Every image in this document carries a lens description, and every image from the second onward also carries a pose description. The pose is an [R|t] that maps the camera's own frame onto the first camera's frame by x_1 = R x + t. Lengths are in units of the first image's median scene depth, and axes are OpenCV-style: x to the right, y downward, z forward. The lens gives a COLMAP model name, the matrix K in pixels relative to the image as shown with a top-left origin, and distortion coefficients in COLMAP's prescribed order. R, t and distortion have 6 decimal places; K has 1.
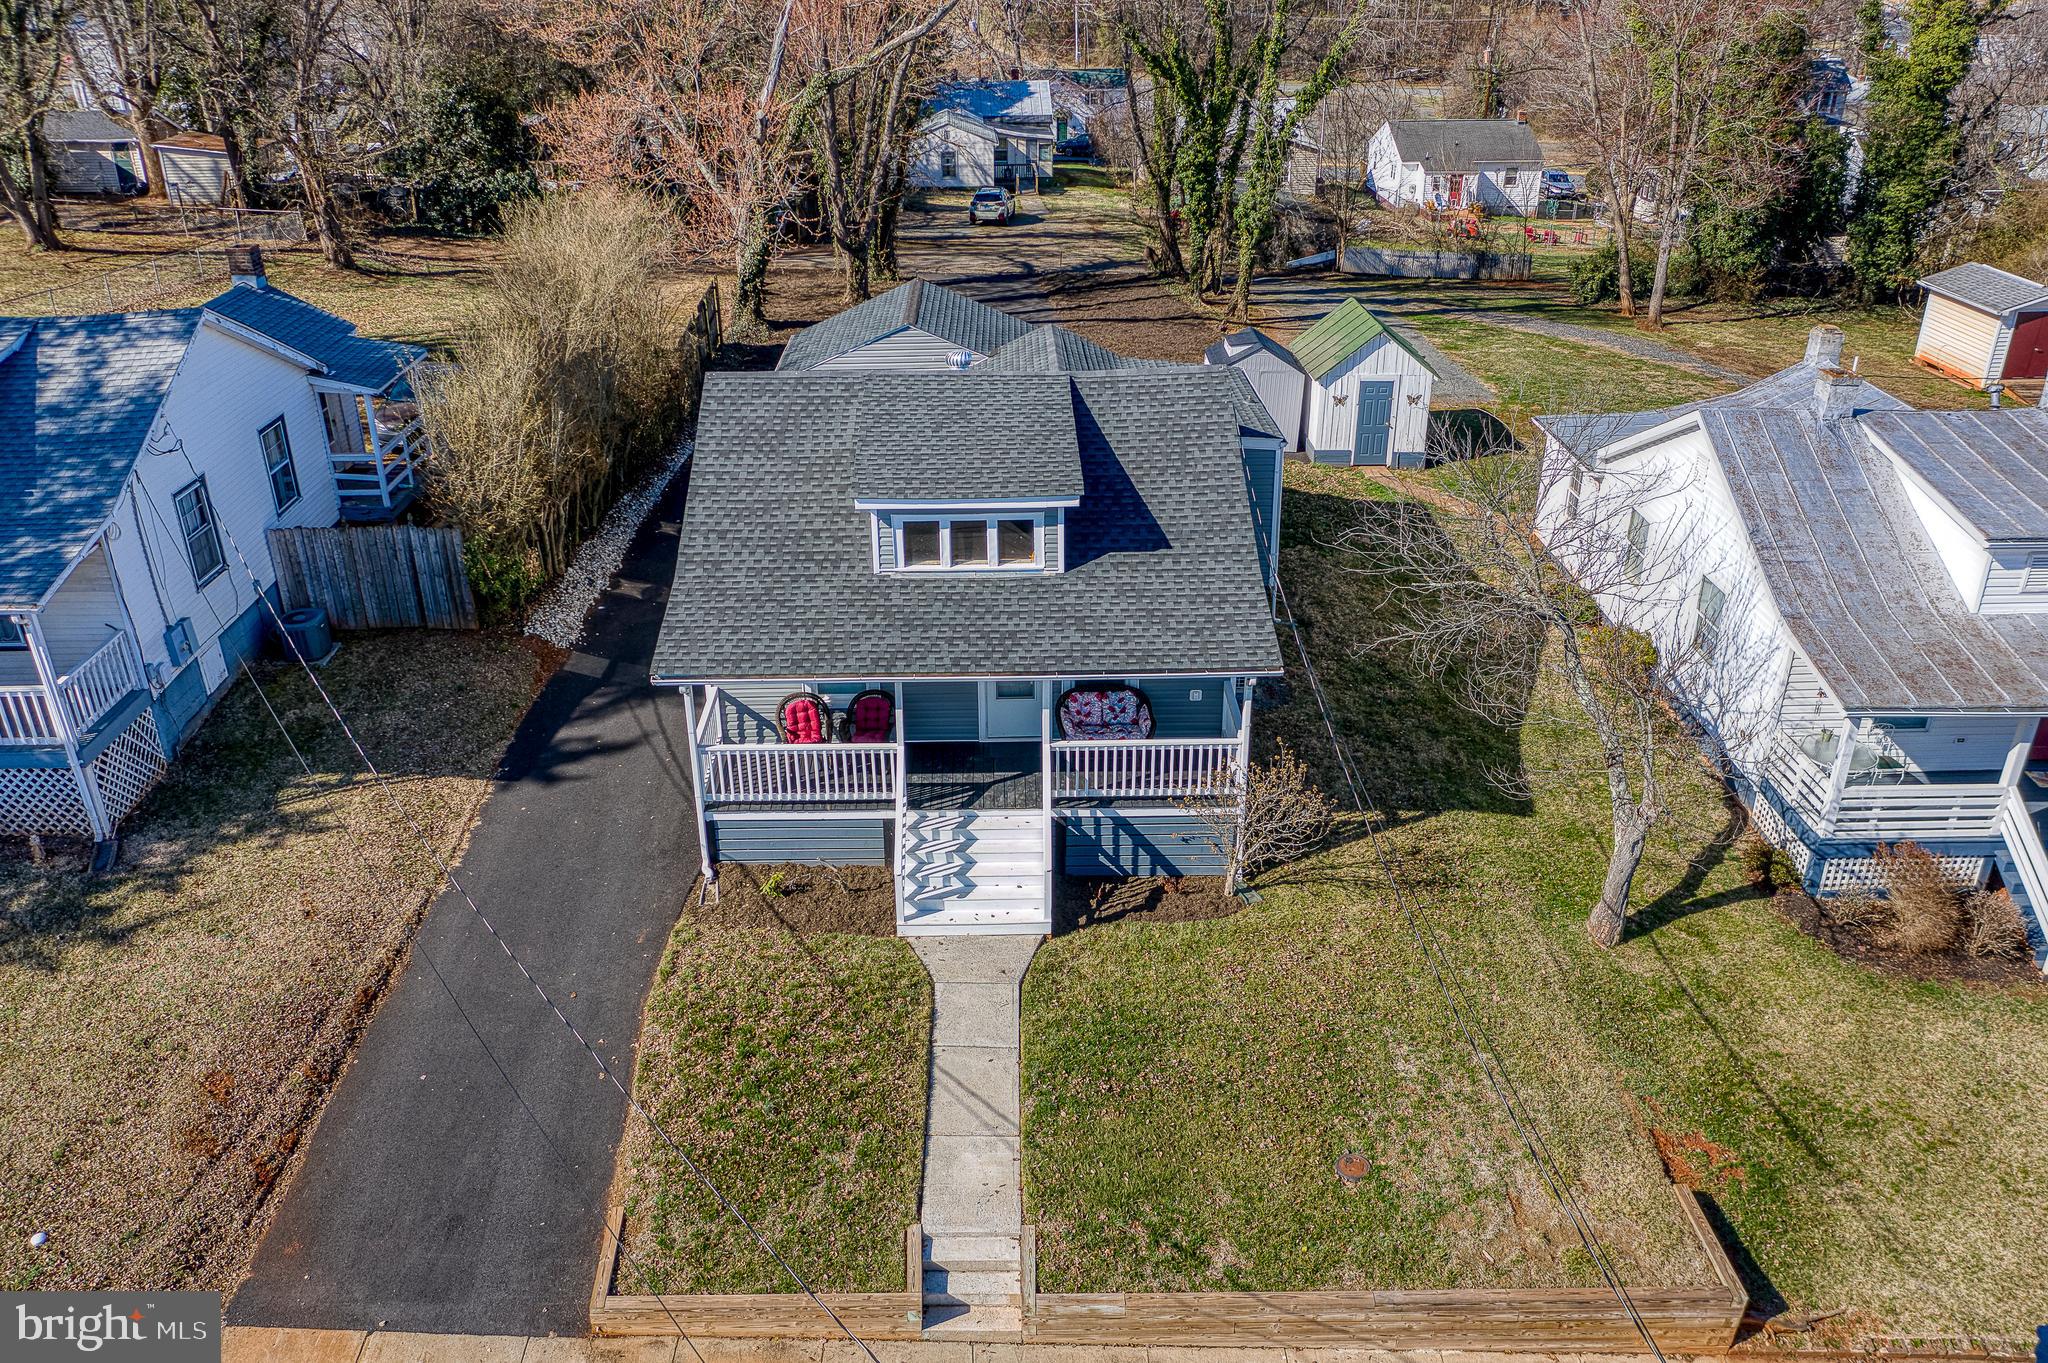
lens RADIAL K [[1565.9, 0, 1019.5], [0, 1565.9, 677.6], [0, 0, 1]] dist [-0.010671, 0.013984]
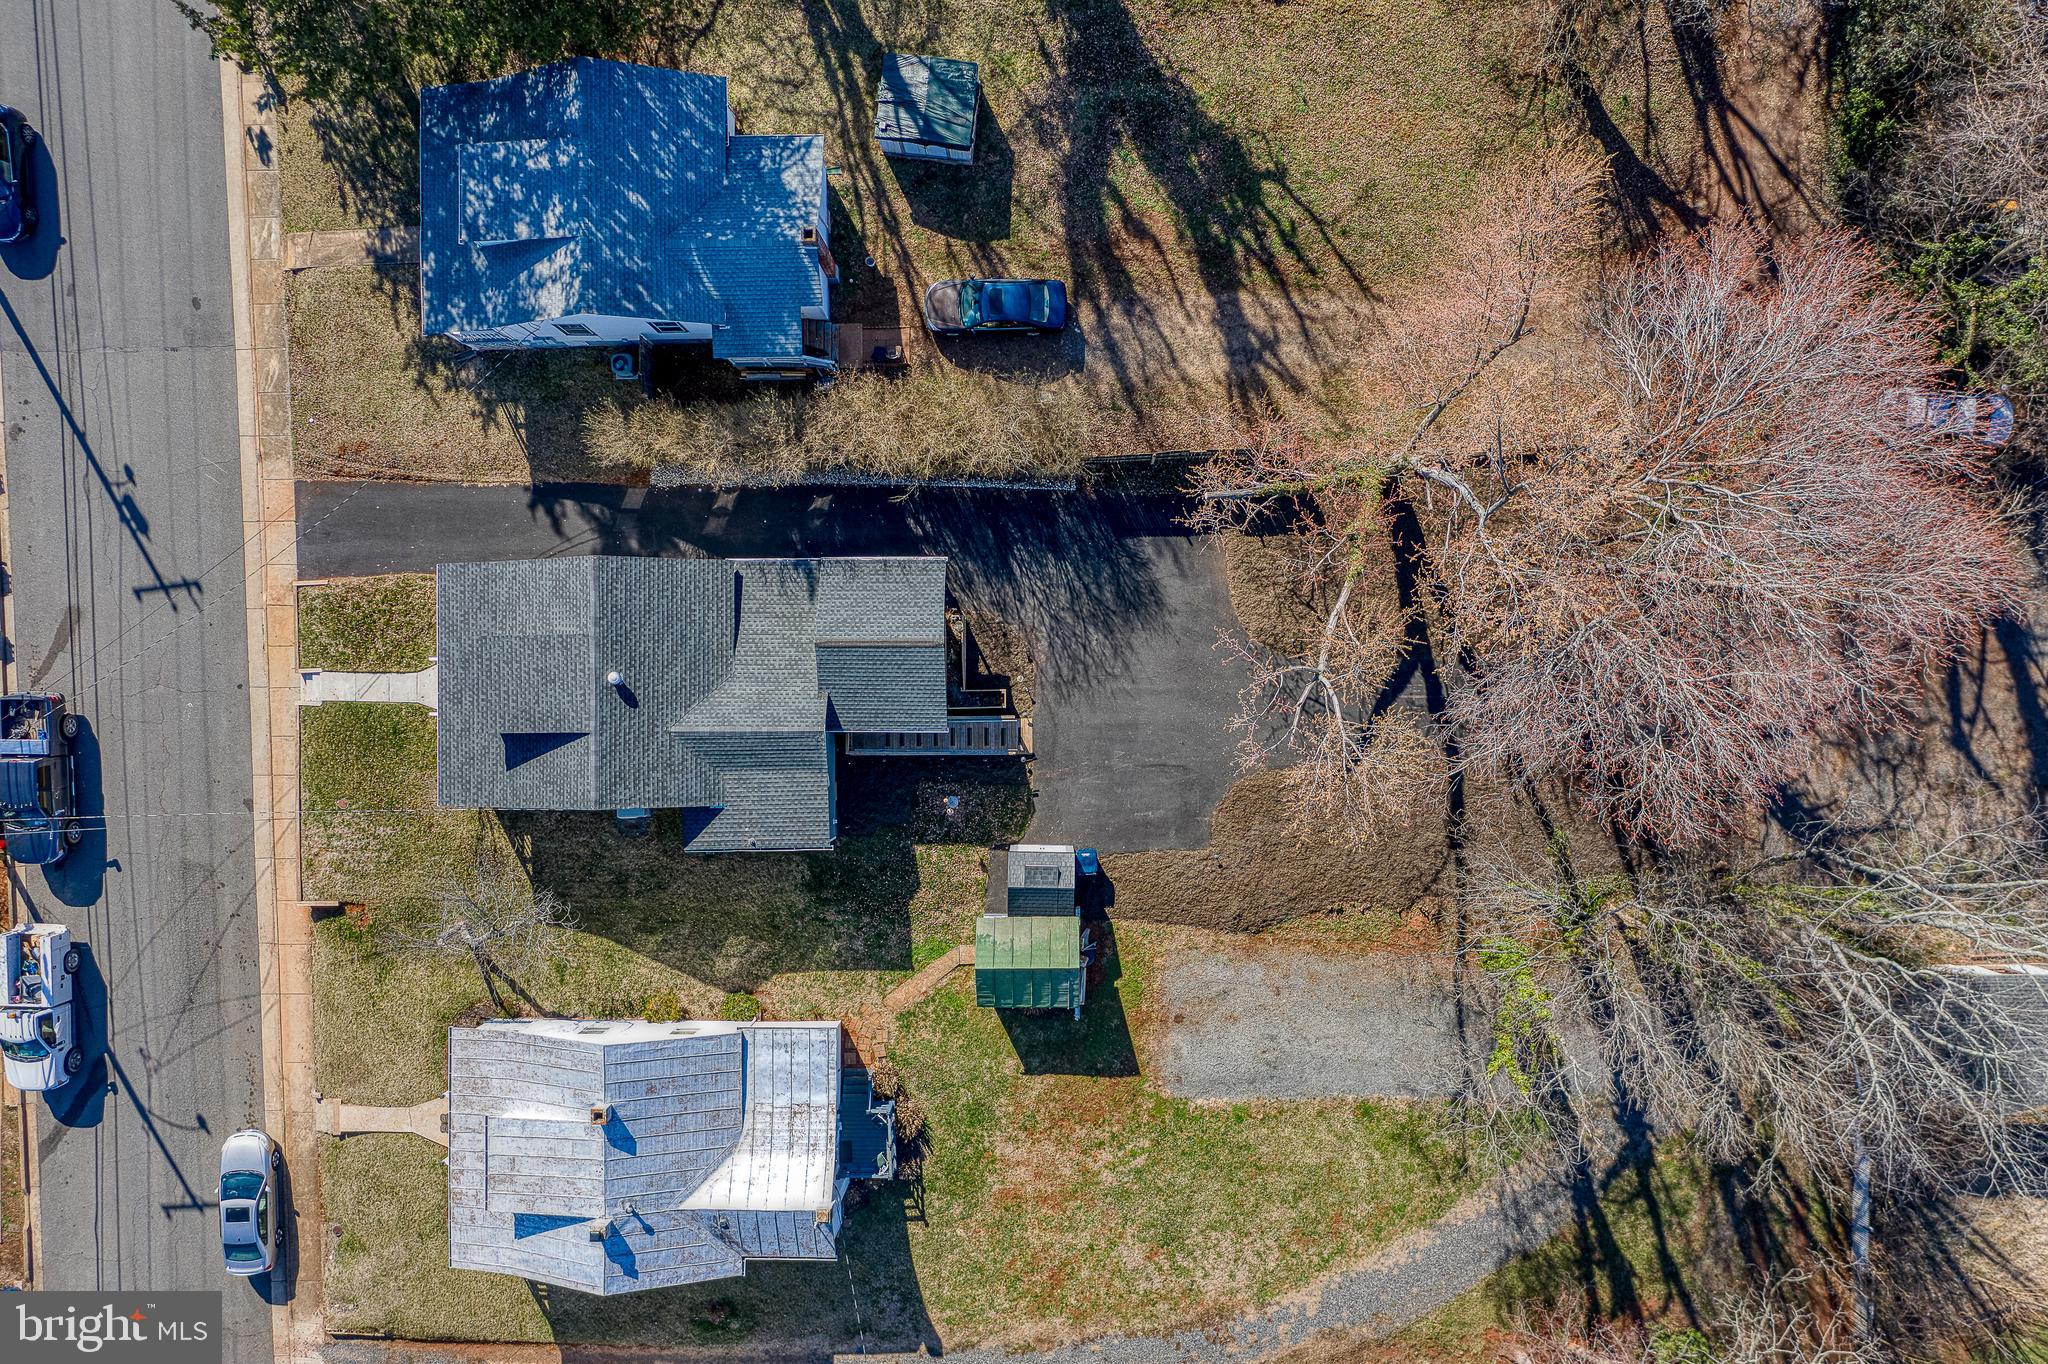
lens RADIAL K [[1623.0, 0, 1026.9], [0, 1623.0, 641.9], [0, 0, 1]] dist [-0.010328, 0.004857]
pose [[-0.013019, 0.999768, -0.017171, -0.065409], [-0.417876, 0.010161, 0.908447, -2.623137], [0.908411, 0.019002, 0.417646, 0.695709]]
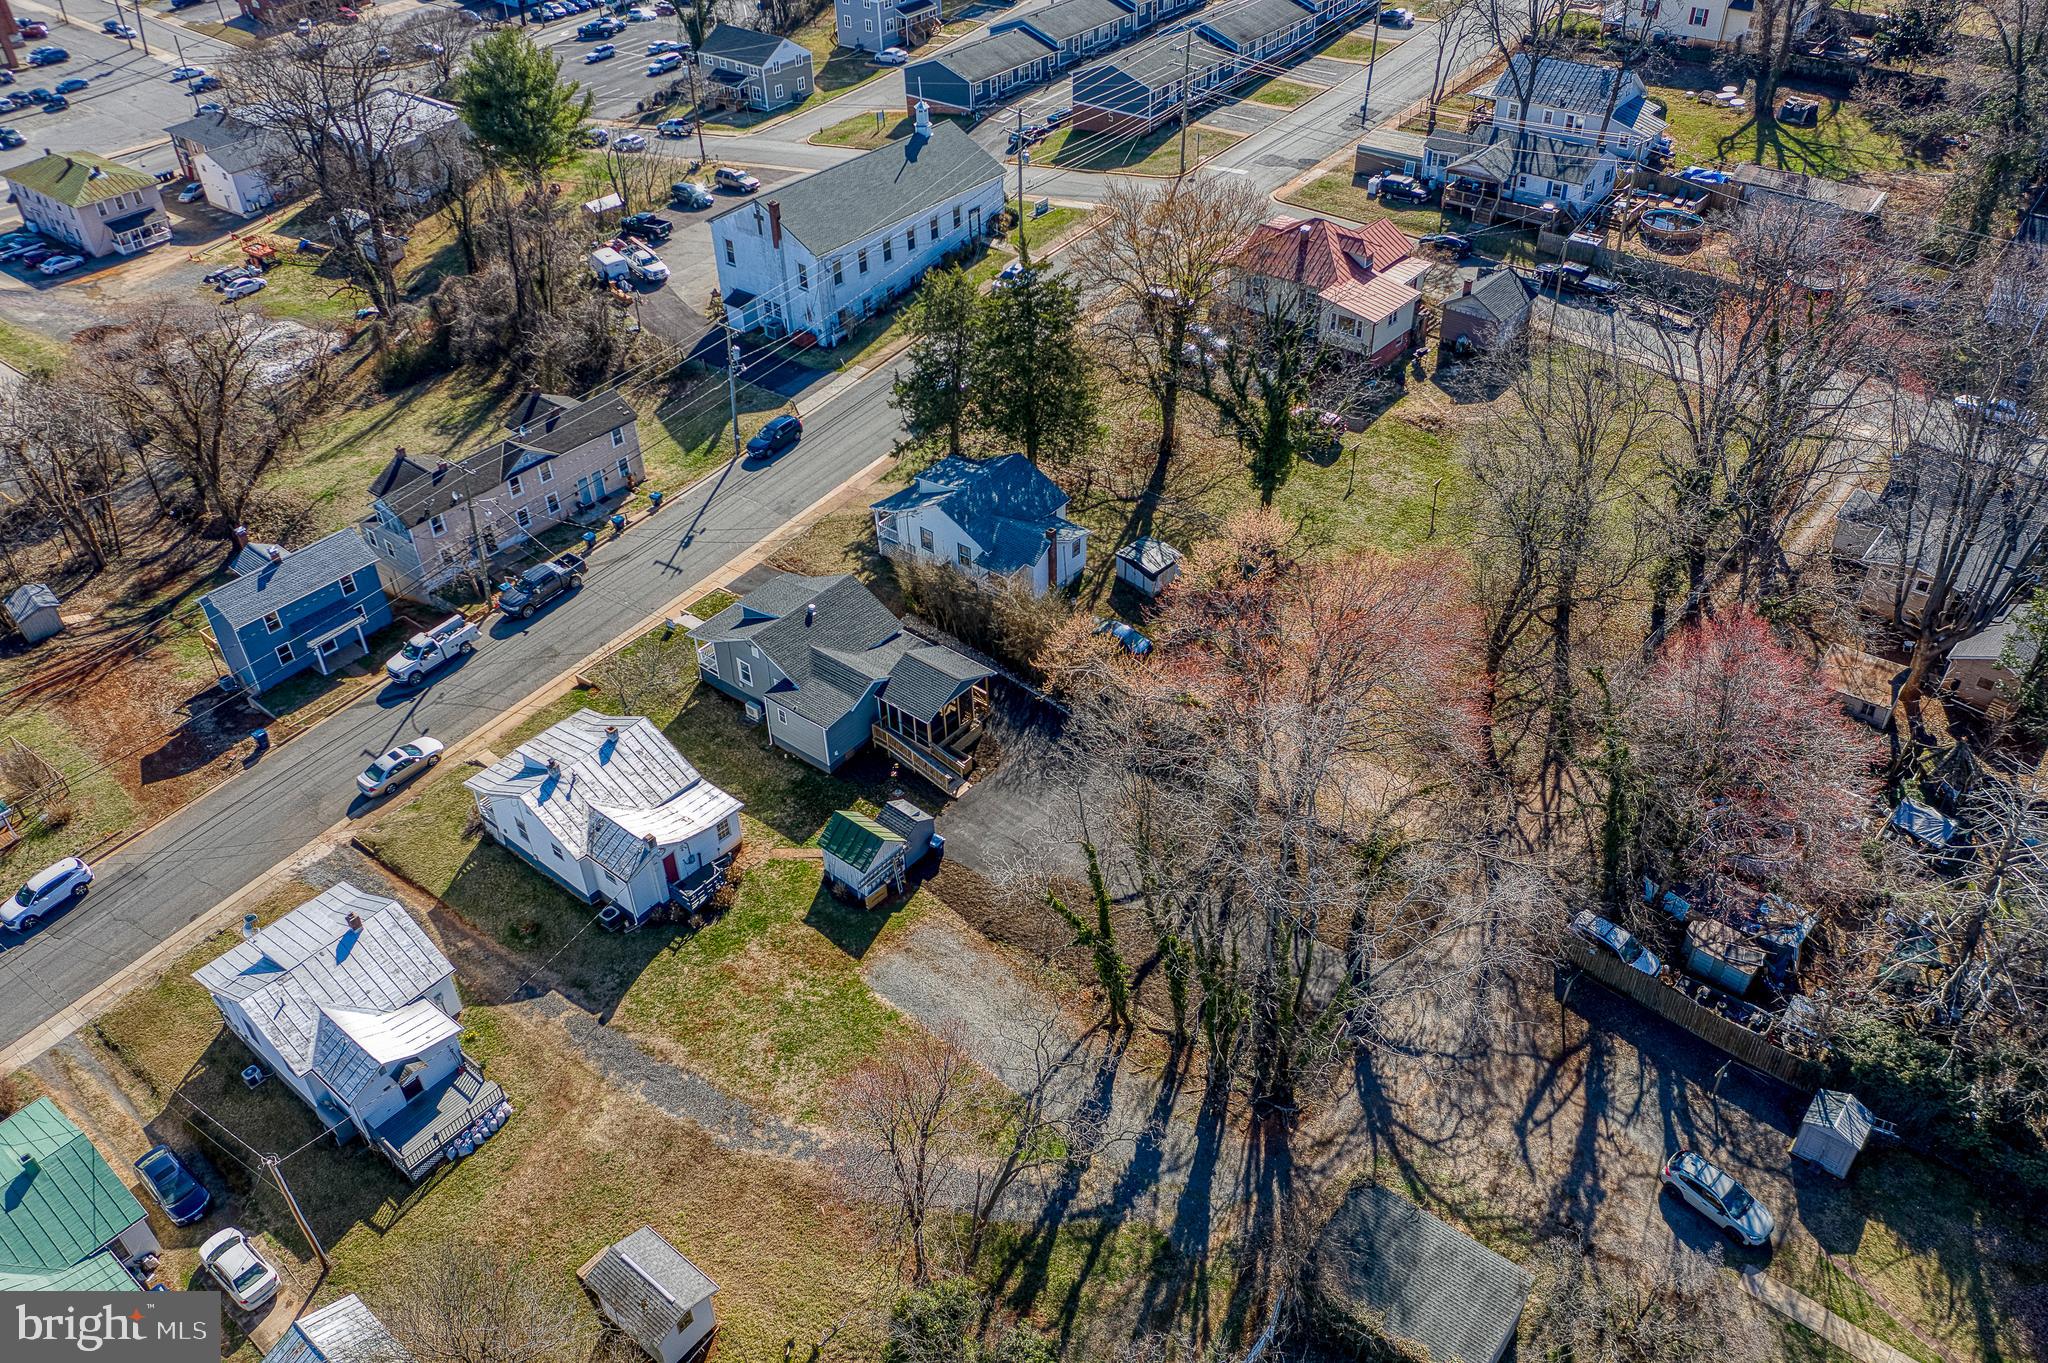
lens RADIAL K [[1554.1, 0, 1024.0], [0, 1554.1, 681.5], [0, 0, 1]] dist [-0.007658, 0.011749]
pose [[-0.653154, 0.478147, -0.587167, 2.064617], [-0.312831, 0.535766, 0.784278, -3.477054], [0.689584, 0.695938, -0.200359, 2.465024]]
